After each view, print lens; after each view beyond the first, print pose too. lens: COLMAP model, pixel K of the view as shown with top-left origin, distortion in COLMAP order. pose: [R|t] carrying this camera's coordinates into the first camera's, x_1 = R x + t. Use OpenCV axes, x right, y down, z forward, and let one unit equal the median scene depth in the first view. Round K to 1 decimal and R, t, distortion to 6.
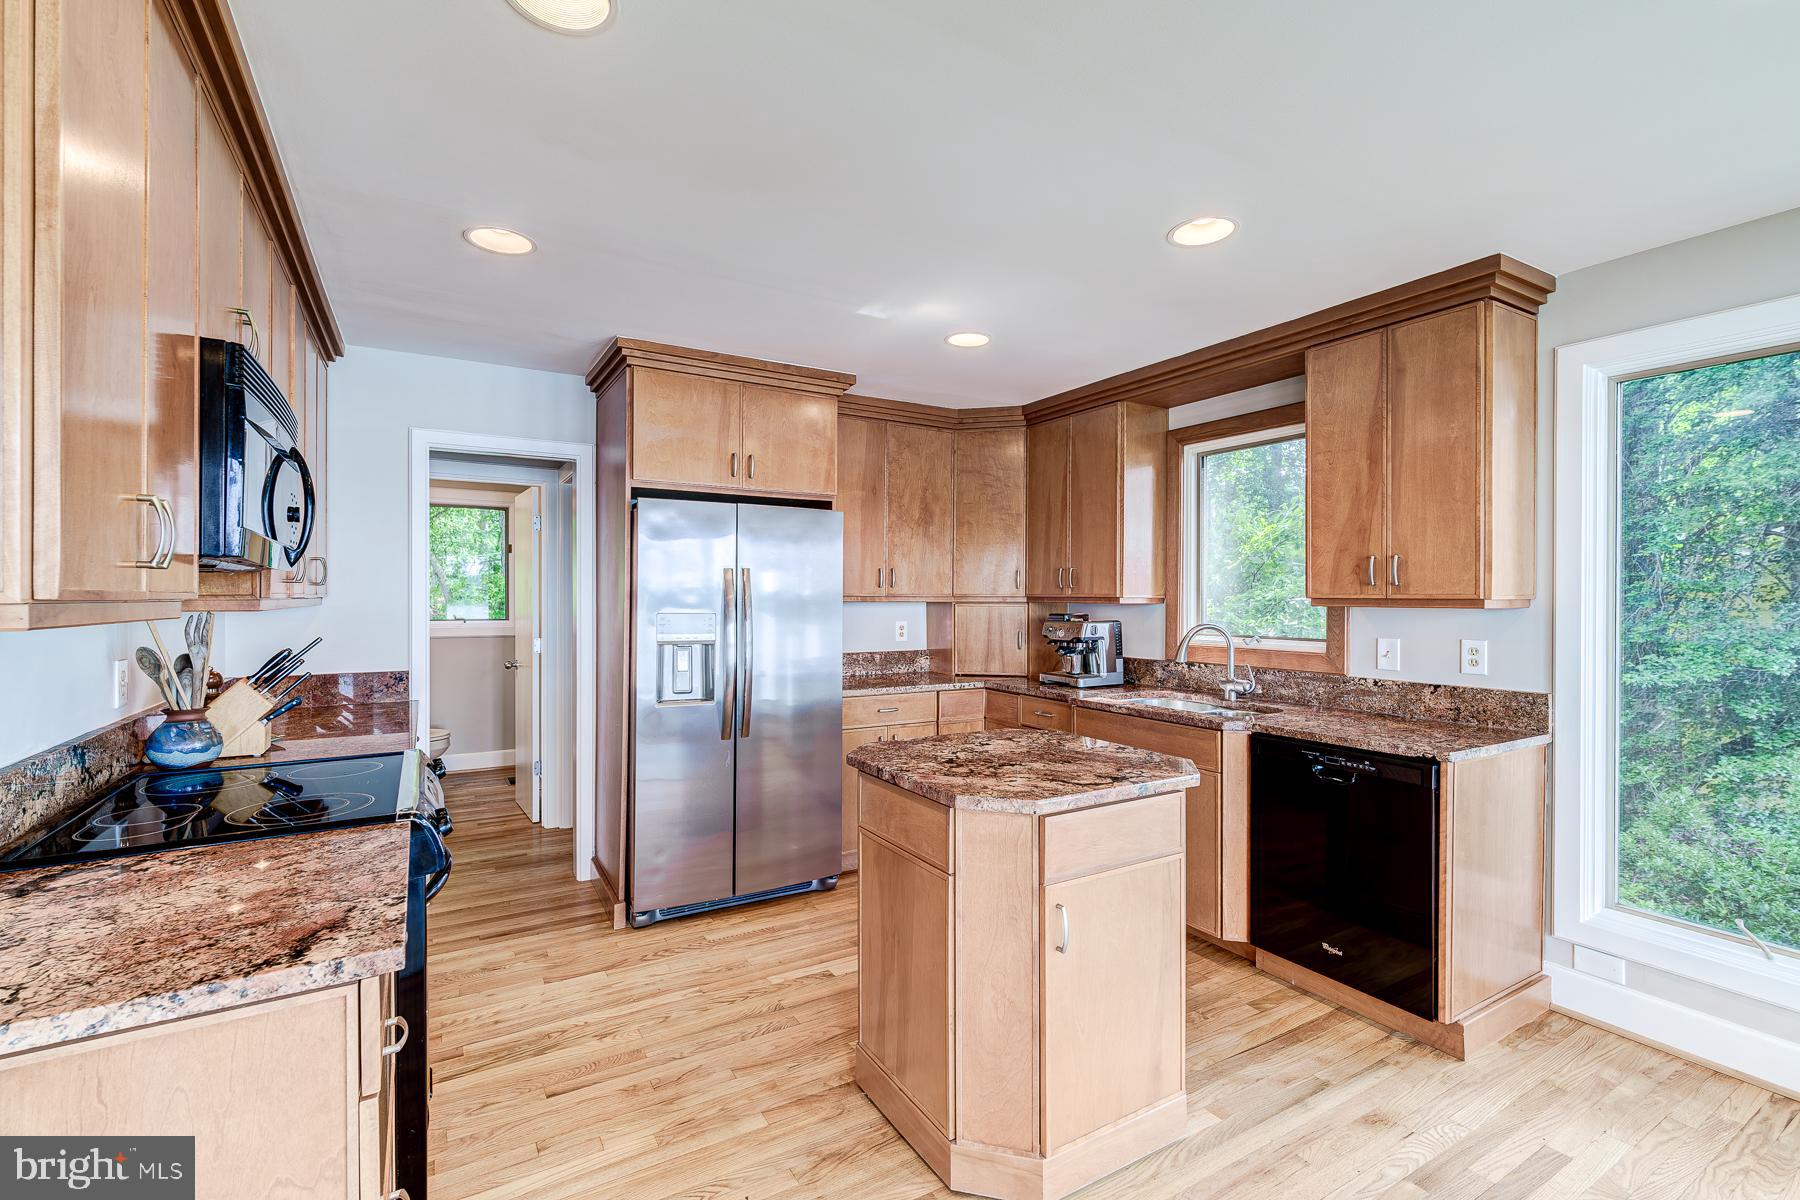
lens RADIAL K [[794.1, 0, 901.4], [0, 794.1, 600.0], [0, 0, 1]] dist [0.002402, -0.000032]
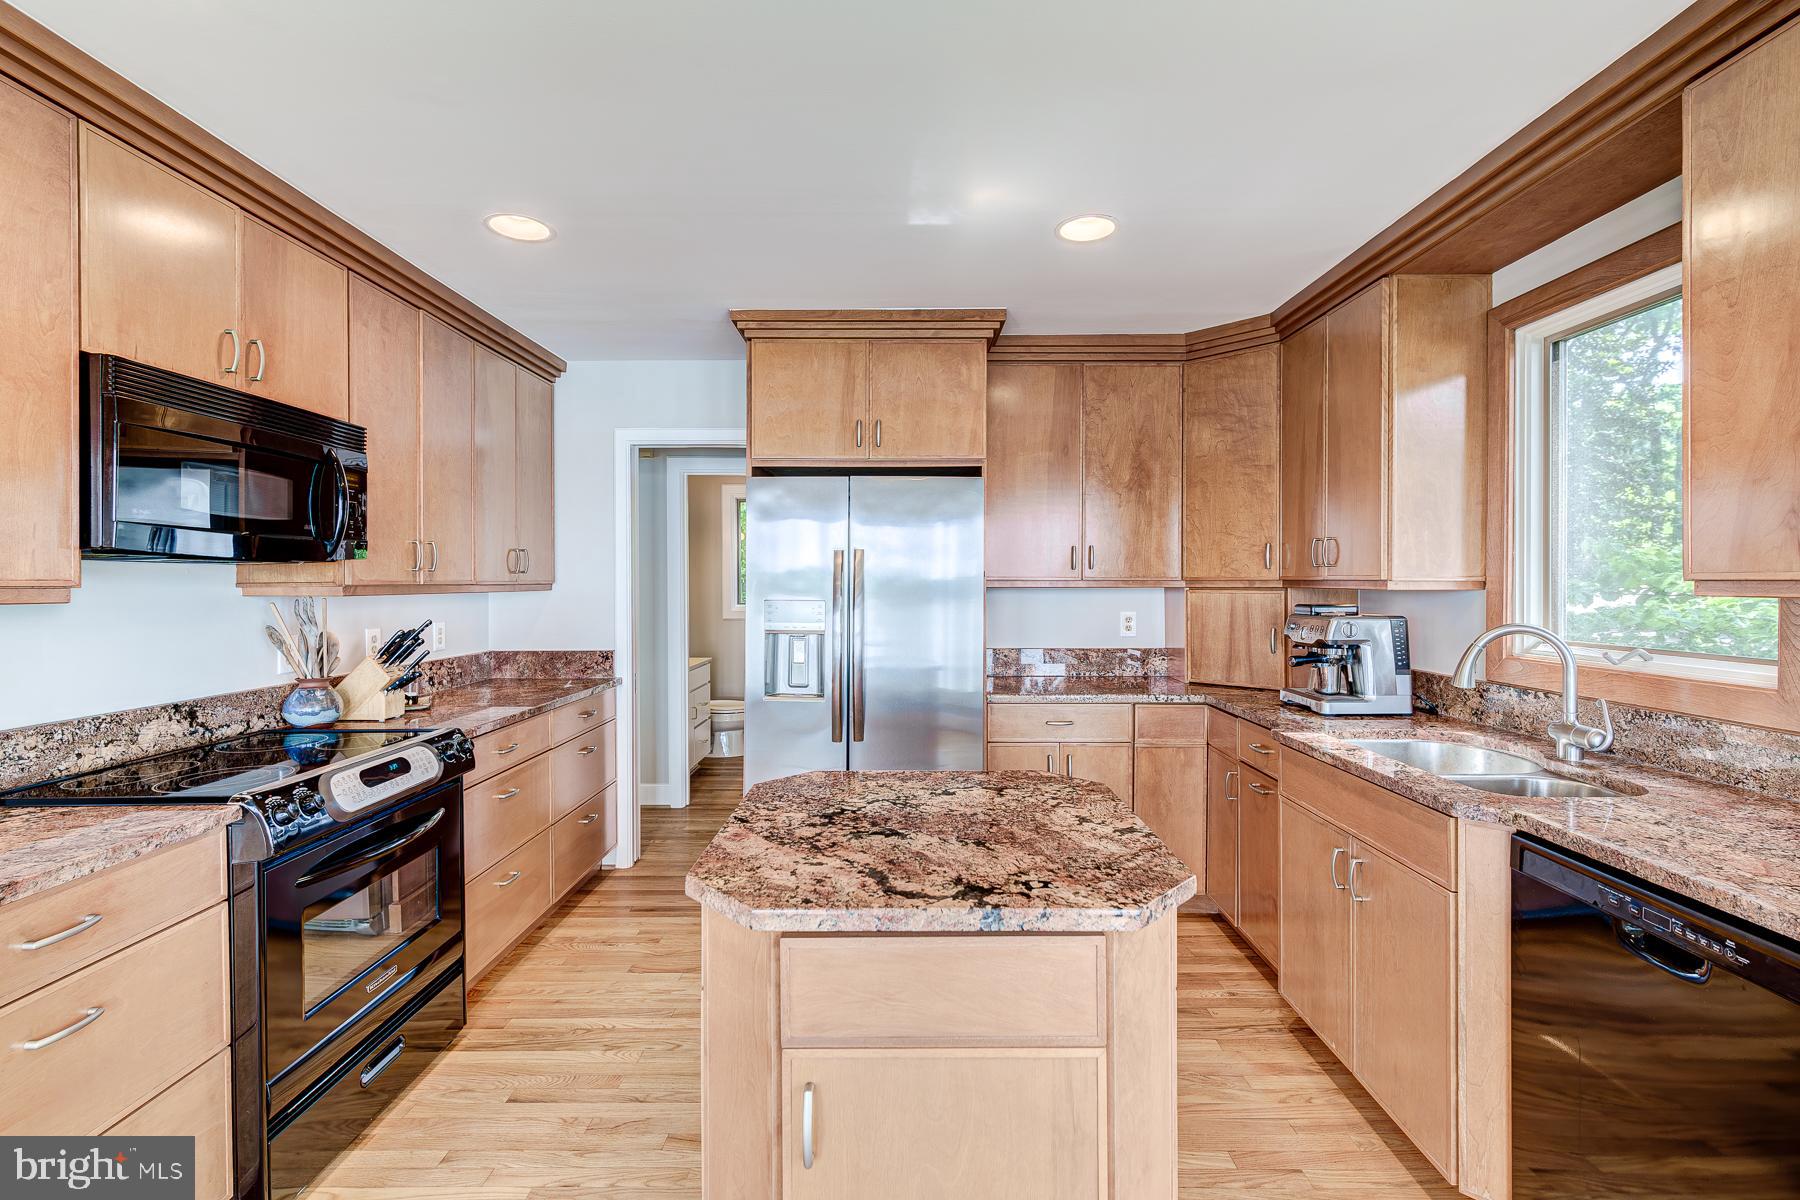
lens RADIAL K [[804.9, 0, 872.5], [0, 804.9, 587.6], [0, 0, 1]] dist [0.003818, 0.000202]
pose [[0.859652, -0.000265, -0.510880, 0.274163], [0.001937, 0.999994, 0.002740, 0.000057], [0.510876, -0.003346, 0.859648, 0.242569]]
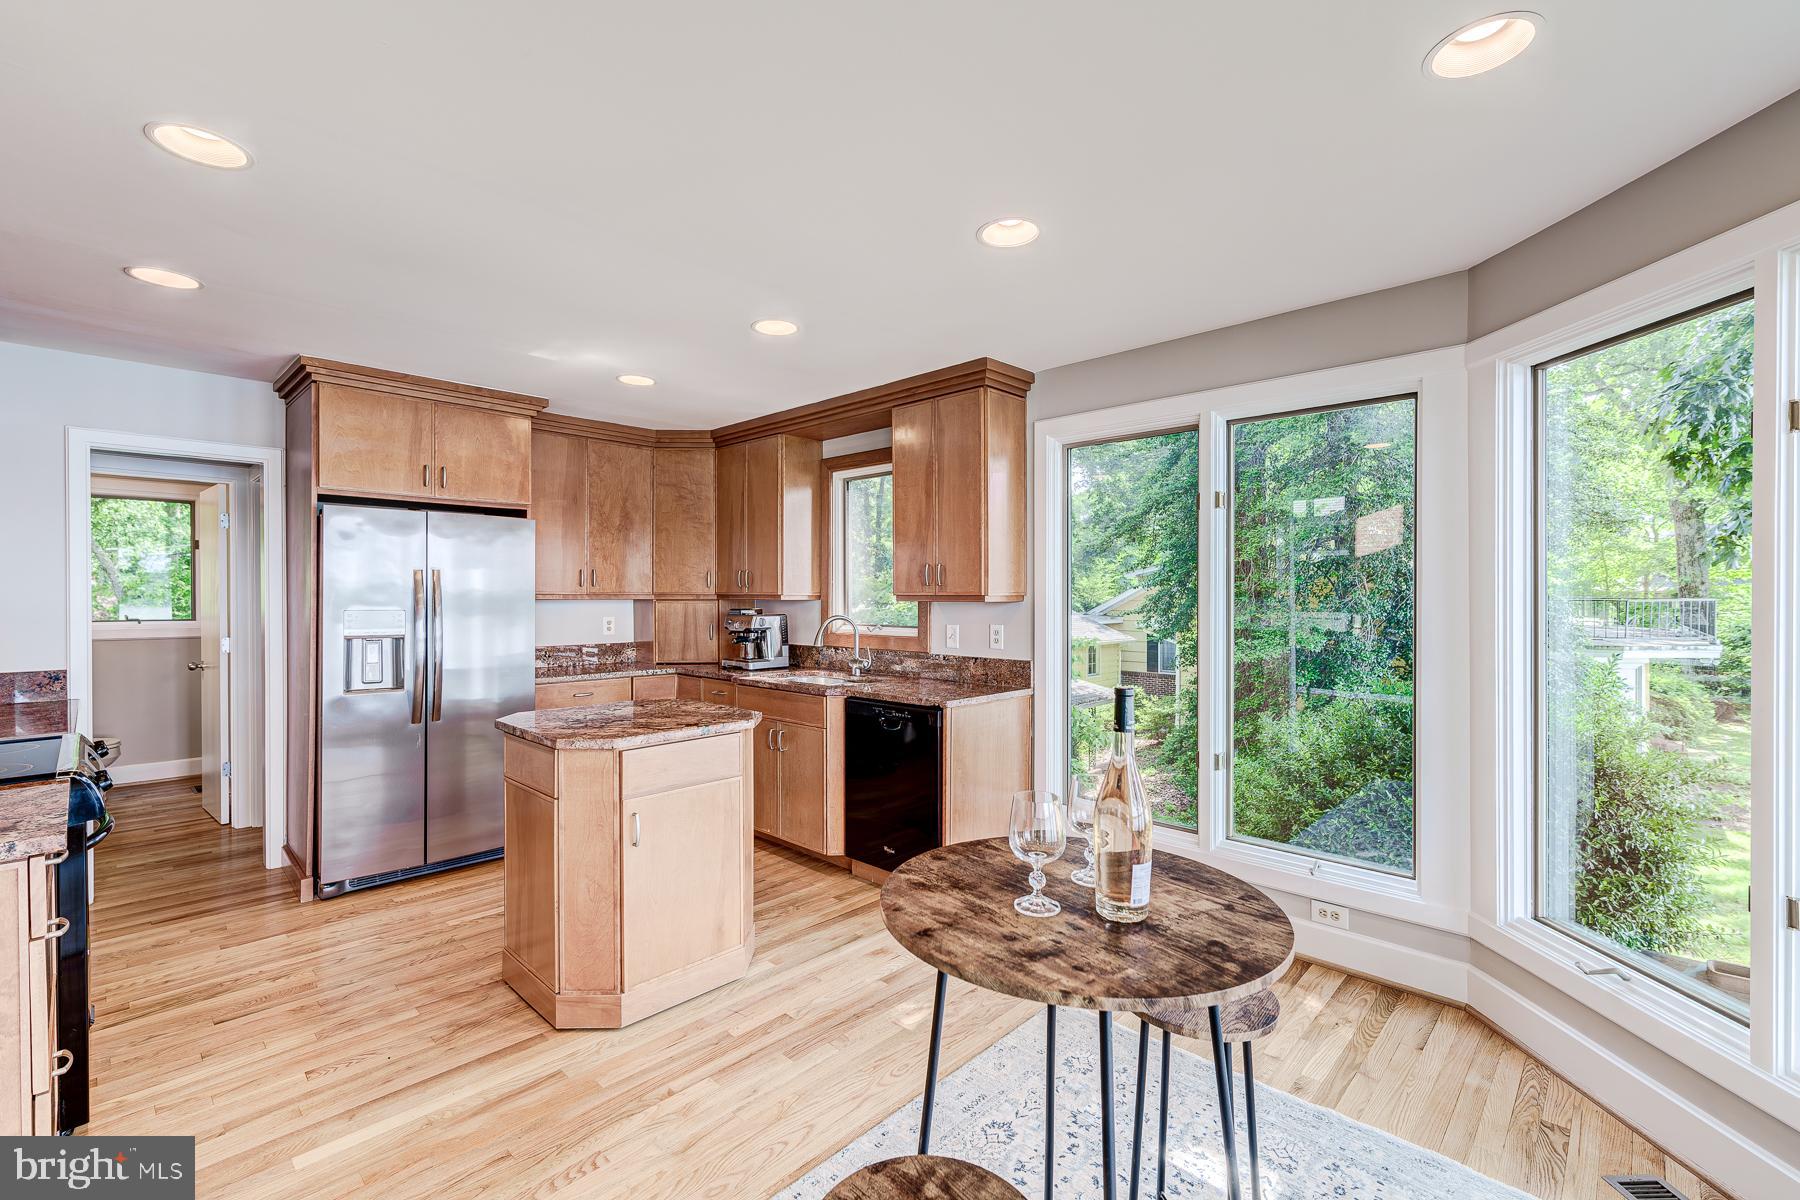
lens RADIAL K [[784.9, 0, 877.1], [0, 784.9, 600.1], [0, 0, 1]] dist [0.002645, 0.000099]
pose [[0.969741, -0.003693, 0.244107, 0.136278], [0.003012, 0.999990, 0.003162, 0.001494], [-0.244116, -0.002331, 0.969743, -0.223112]]
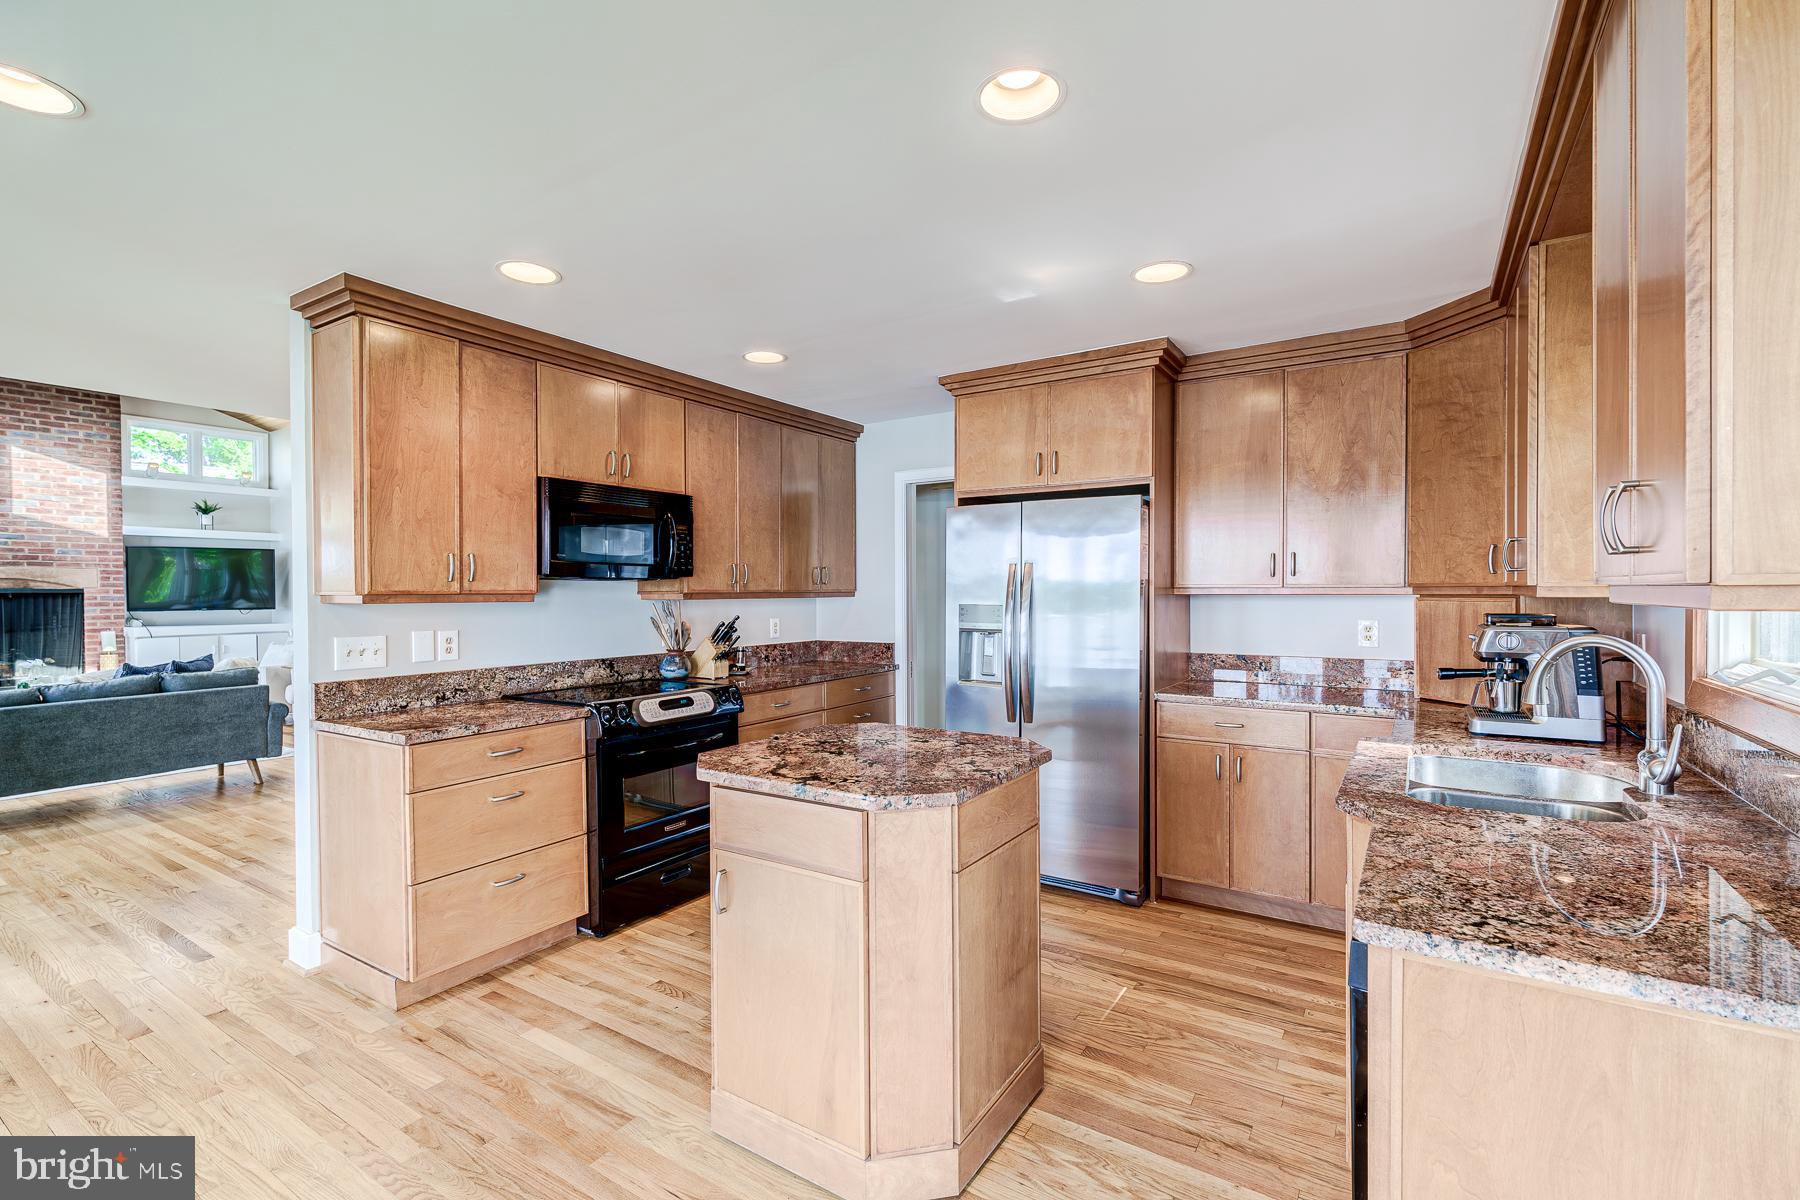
lens RADIAL K [[755.9, 0, 846.6], [0, 755.9, 600.3], [0, 0, 1]] dist [0.002499, 0.000296]
pose [[0.450003, 0.006251, -0.893005, 0.593118], [0.002446, 0.999963, 0.008232, 0.001277], [0.893024, -0.005889, 0.449971, 0.336313]]
